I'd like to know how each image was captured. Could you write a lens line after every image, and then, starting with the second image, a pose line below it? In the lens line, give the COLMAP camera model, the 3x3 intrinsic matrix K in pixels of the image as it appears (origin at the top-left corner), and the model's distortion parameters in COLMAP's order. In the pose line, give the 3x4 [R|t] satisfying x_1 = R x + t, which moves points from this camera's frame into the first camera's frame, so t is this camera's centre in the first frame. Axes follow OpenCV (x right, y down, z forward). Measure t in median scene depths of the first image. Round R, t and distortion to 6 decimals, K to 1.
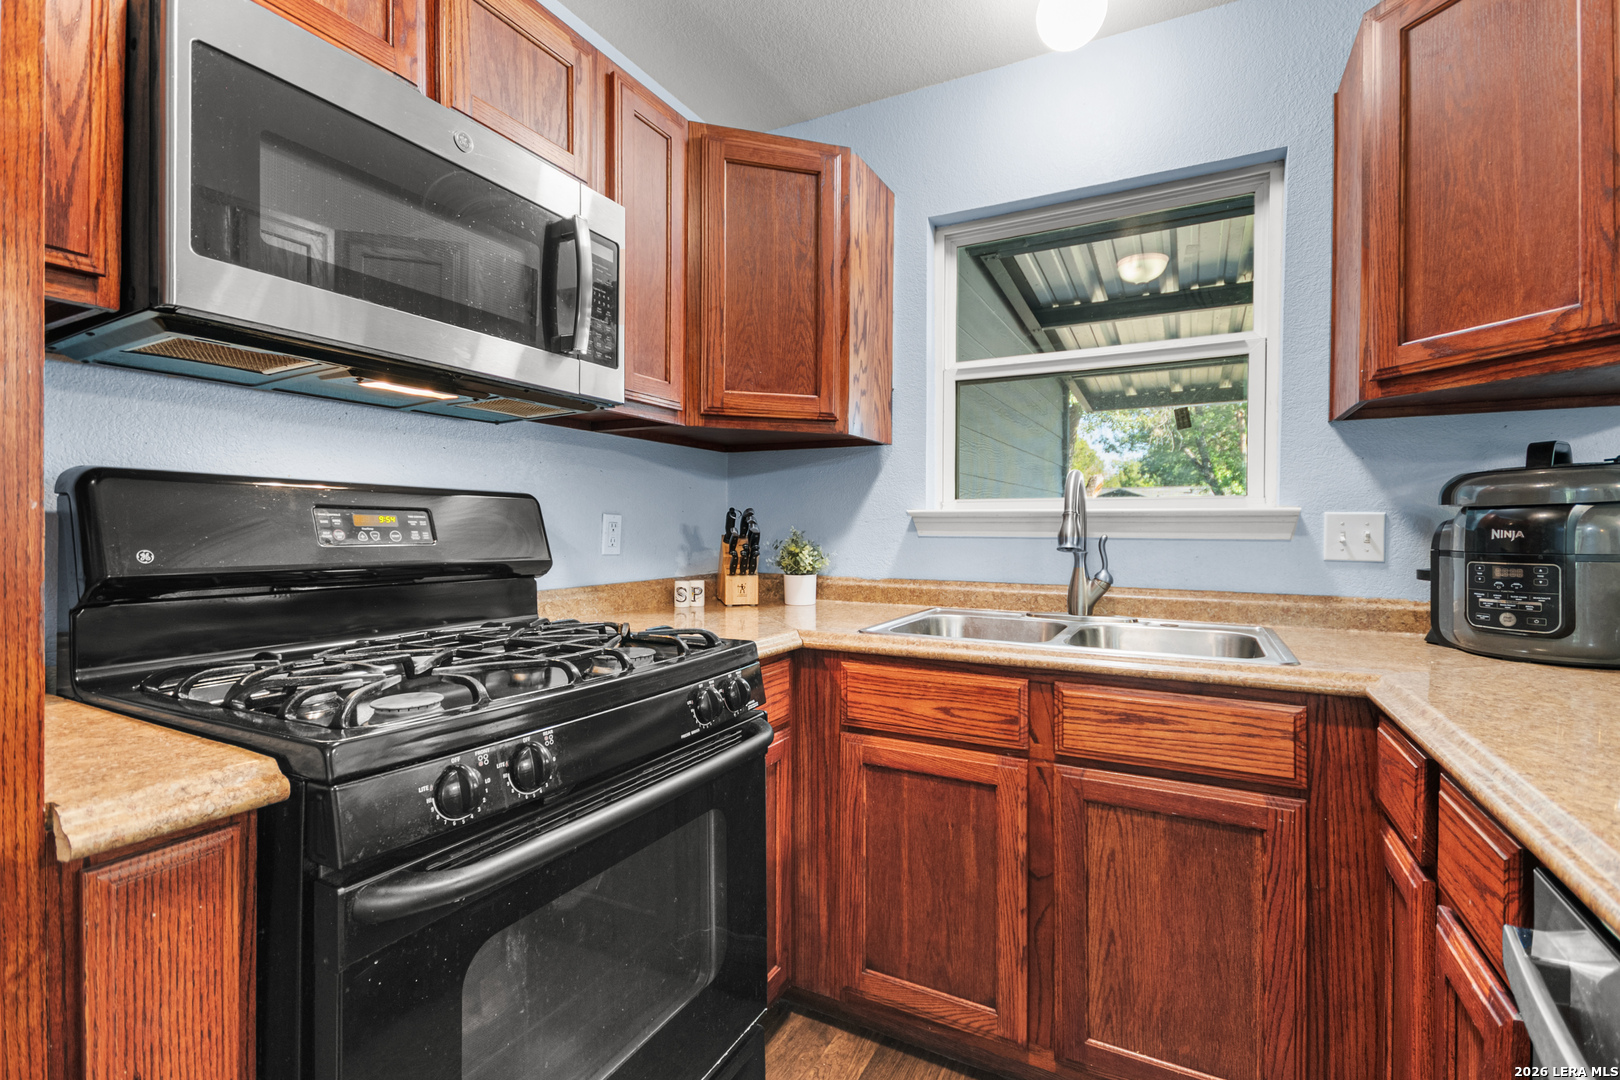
lens RADIAL K [[713.3, 0, 831.6], [0, 713.3, 519.9], [0, 0, 1]] dist [0.001065, 0.000326]
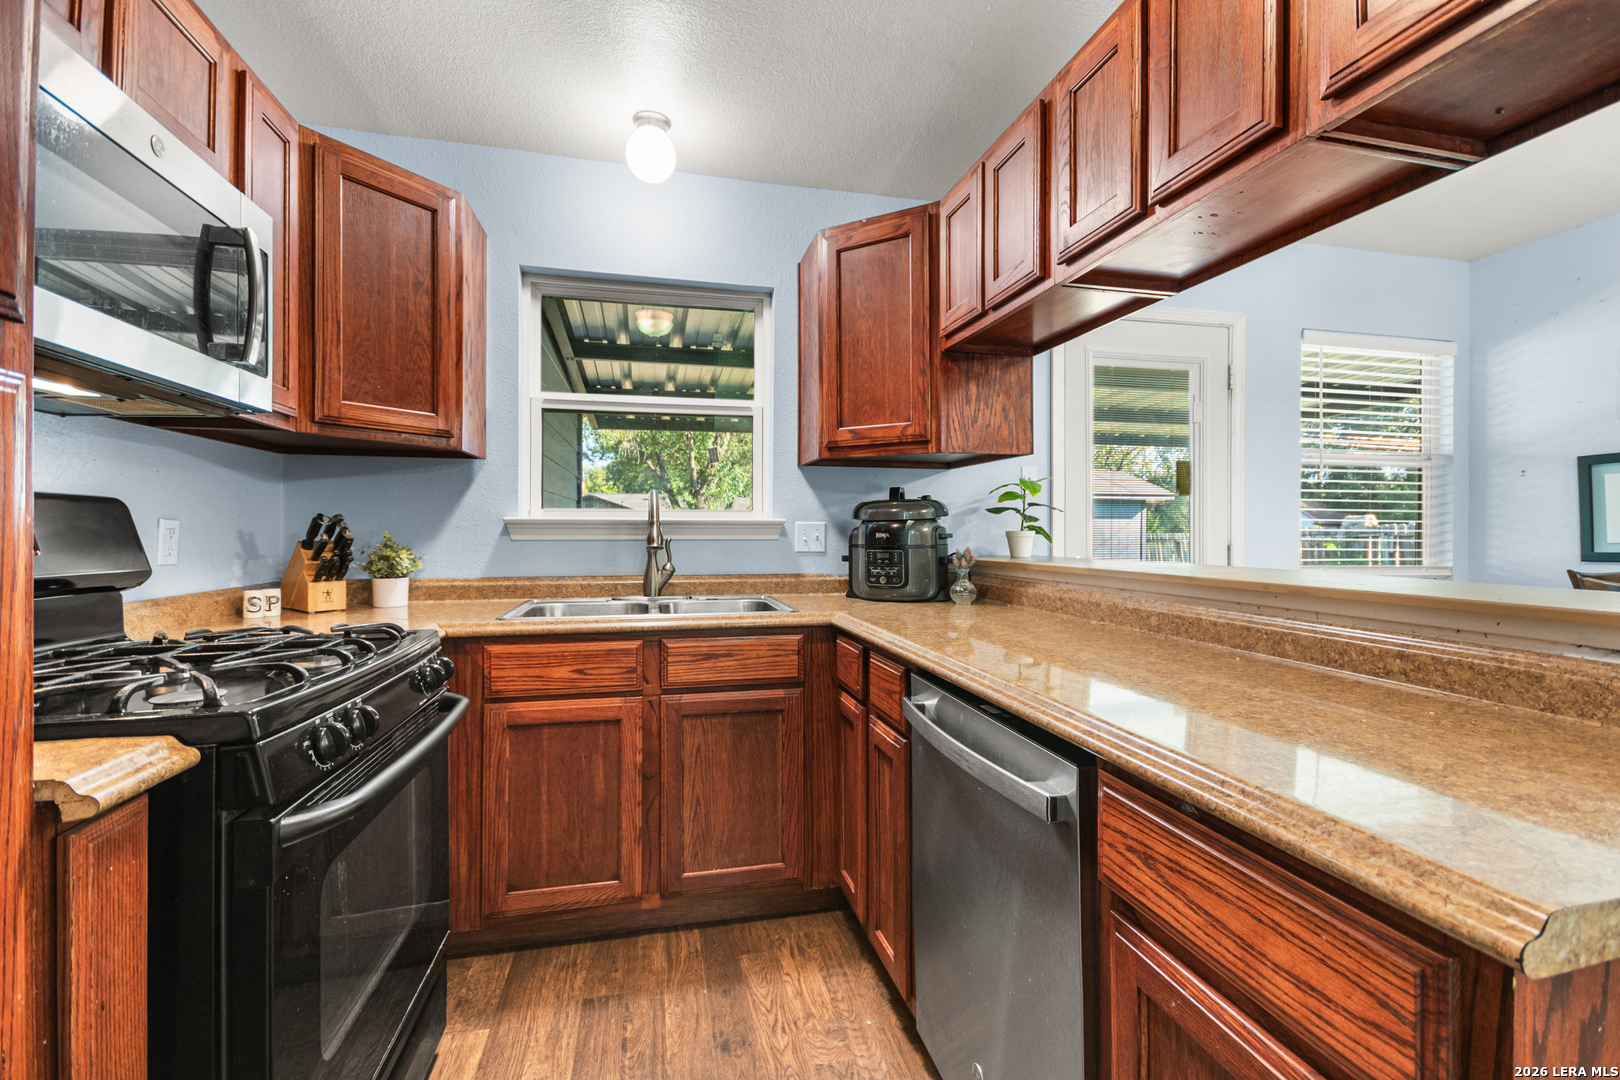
lens RADIAL K [[698.6, 0, 800.3], [0, 698.6, 540.5], [0, 0, 1]] dist [-0.000473, -0.000135]
pose [[0.773167, -0.011325, 0.634101, -0.284856], [-0.004501, 0.999717, 0.023343, -0.005772], [-0.634187, -0.020902, 0.772897, -0.209254]]
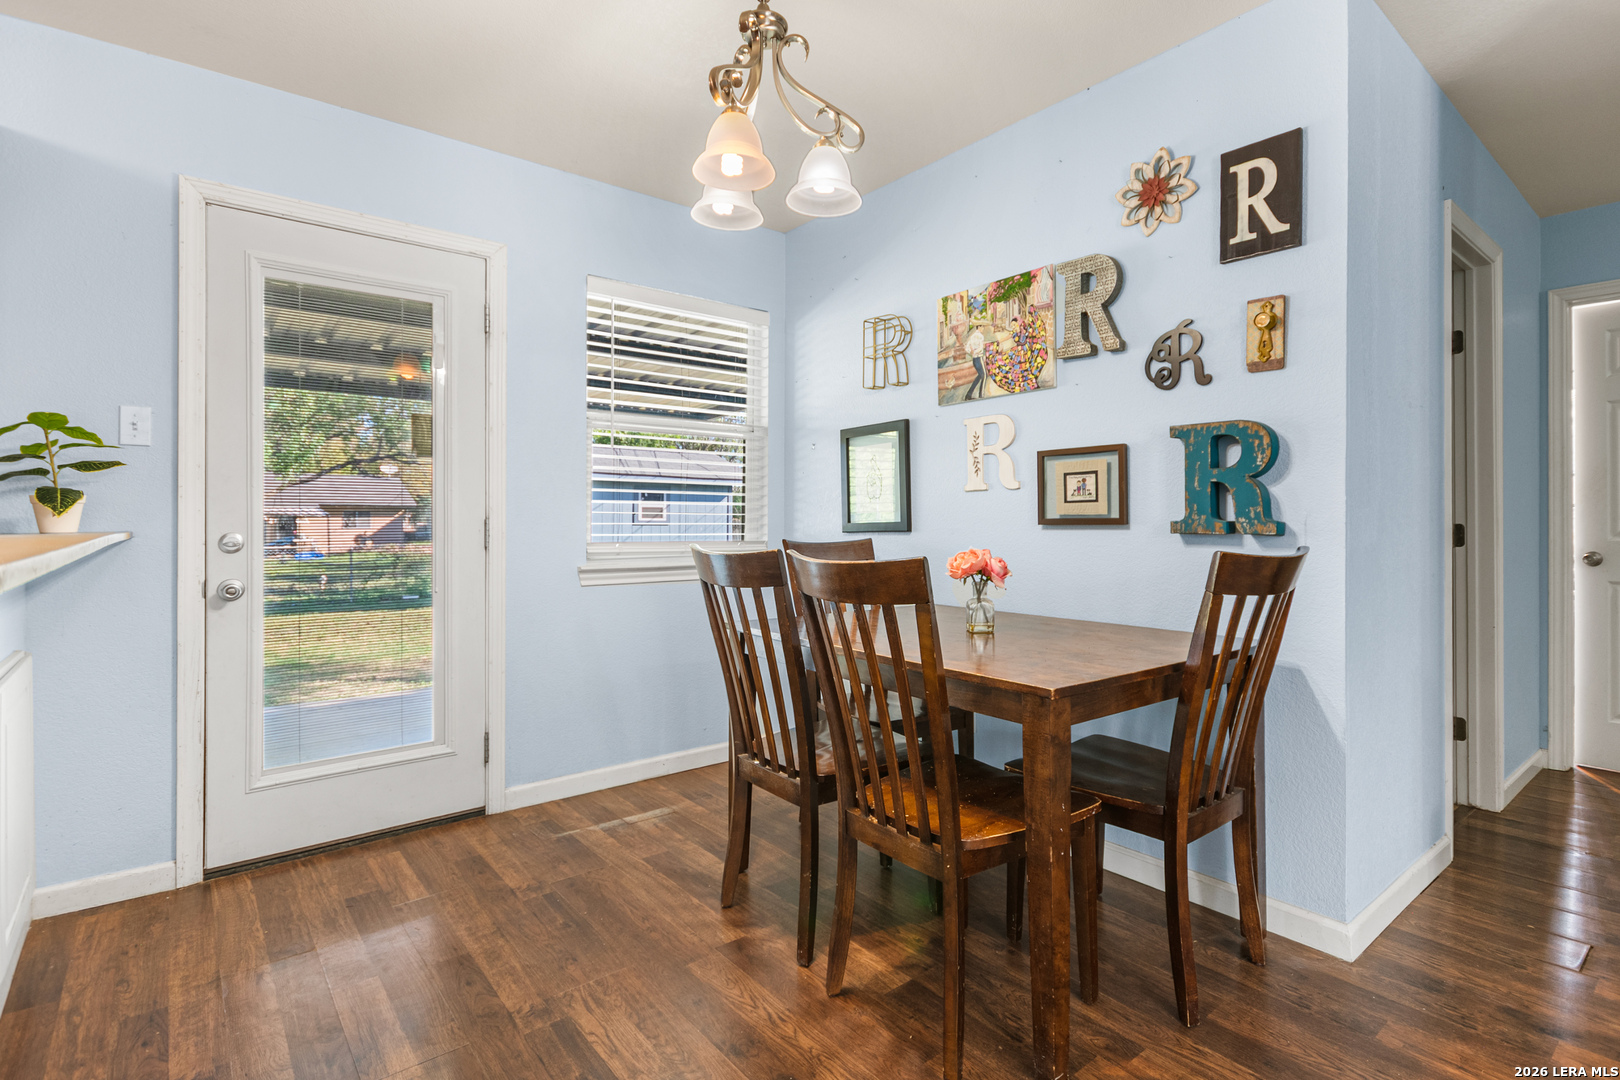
lens RADIAL K [[778.4, 0, 805.3], [0, 778.4, 513.8], [0, 0, 1]] dist [0.018926, -0.015566]
pose [[0.418504, 0.002908, 0.908210, 0.450470], [-0.004863, 0.999988, -0.000961, 0.030336], [-0.908202, -0.004014, 0.418513, -0.820109]]
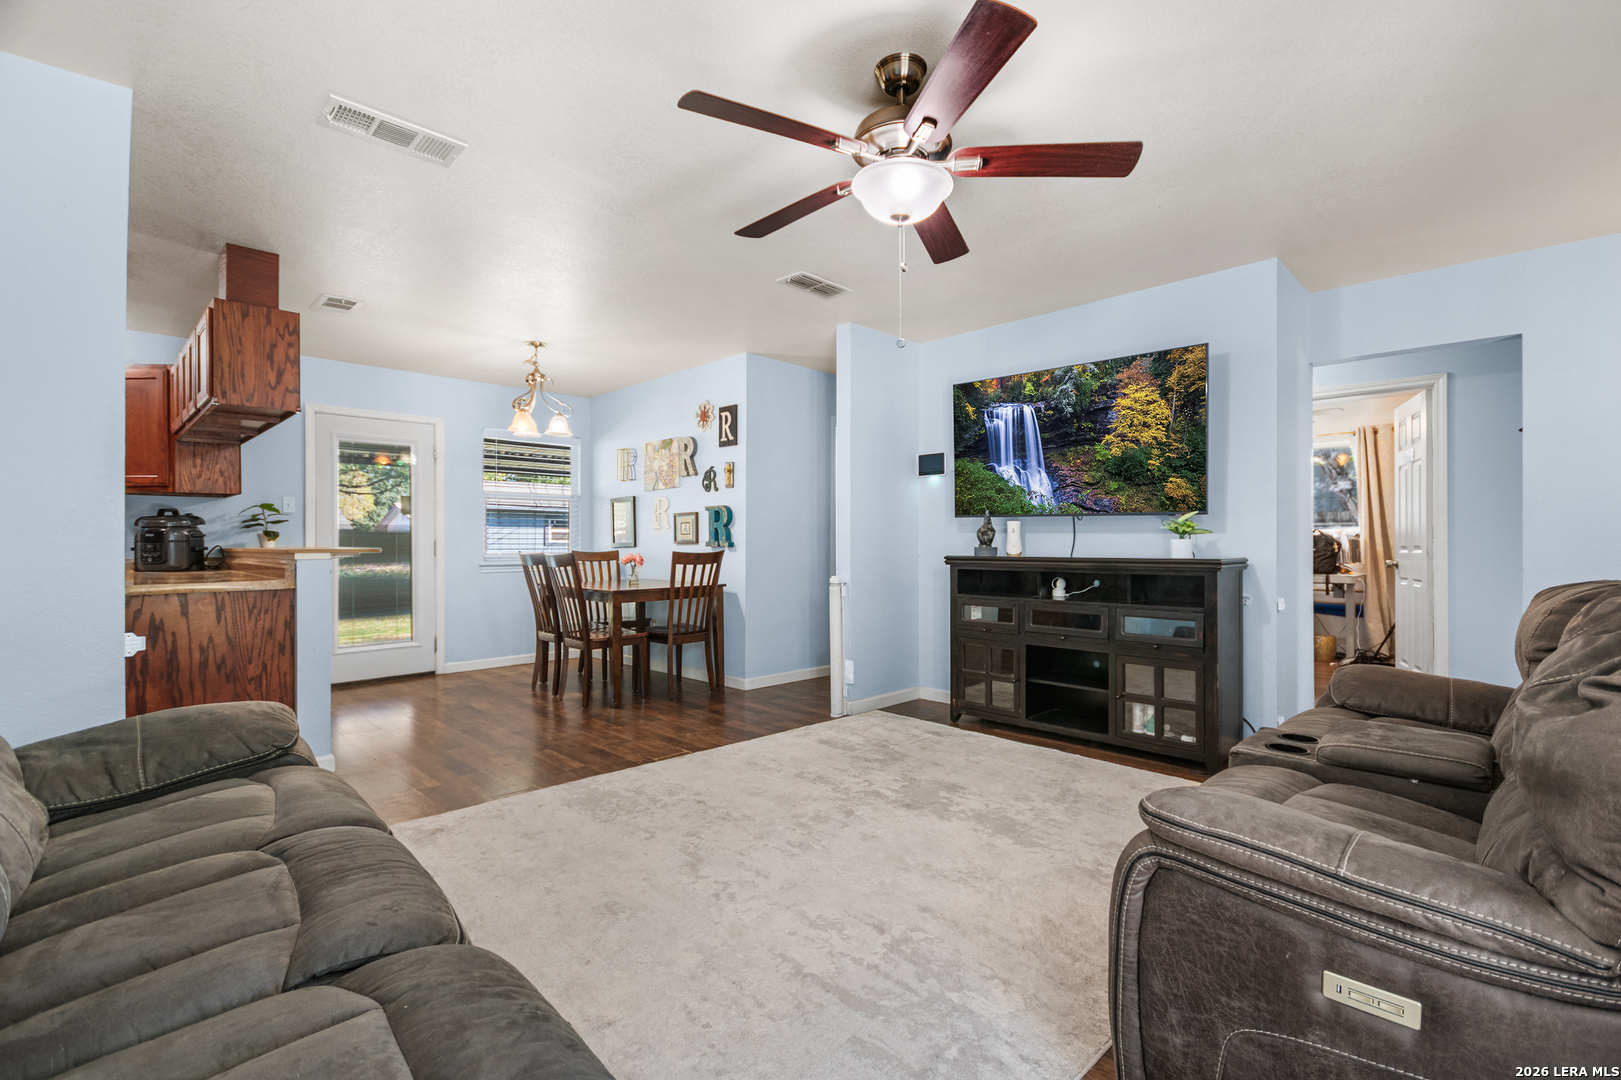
lens RADIAL K [[699.0, 0, 800.8], [0, 699.0, 540.5], [0, 0, 1]] dist [-0.000473, -0.000135]
pose [[0.313065, -0.004485, 0.949721, -0.912523], [-0.001982, 0.999984, 0.005376, 0.016110], [-0.949730, -0.003565, 0.313051, -2.178079]]
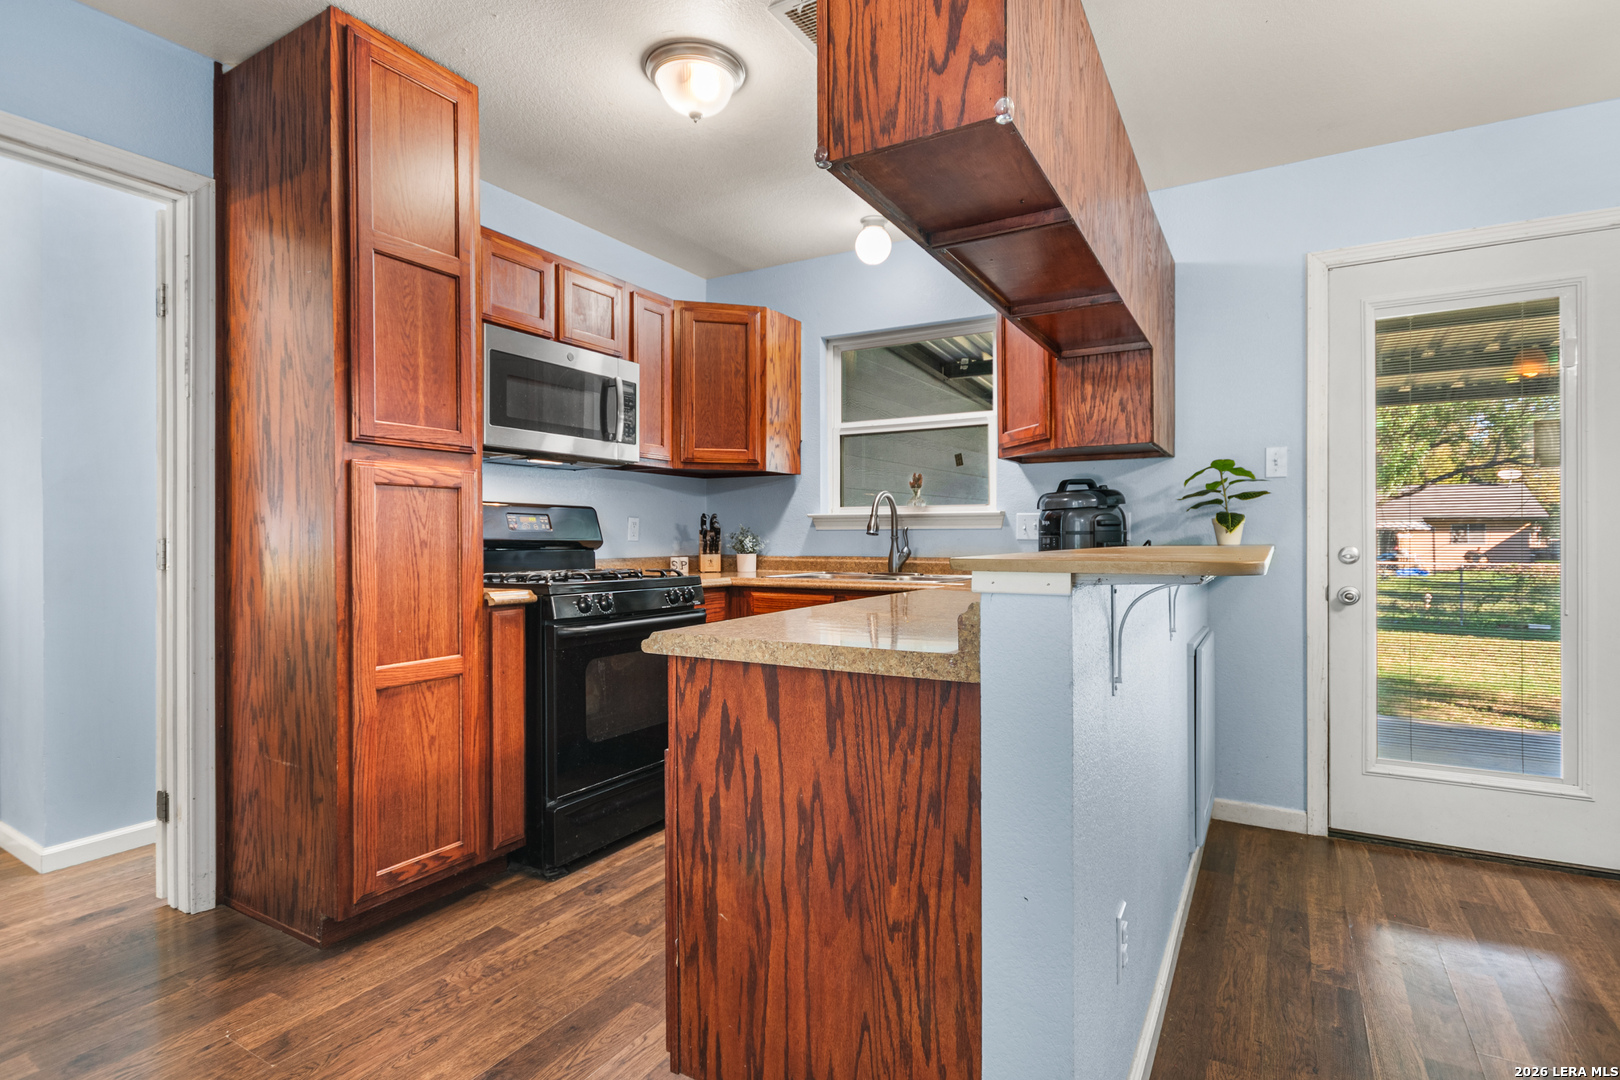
lens RADIAL K [[792.2, 0, 831.4], [0, 792.2, 538.5], [0, 0, 1]] dist [0.029491, -0.021134]
pose [[0.998558, -0.004793, -0.053466, 0.310025], [0.005411, 0.999920, 0.011419, 0.026512], [0.053407, -0.011692, 0.998504, -1.013148]]
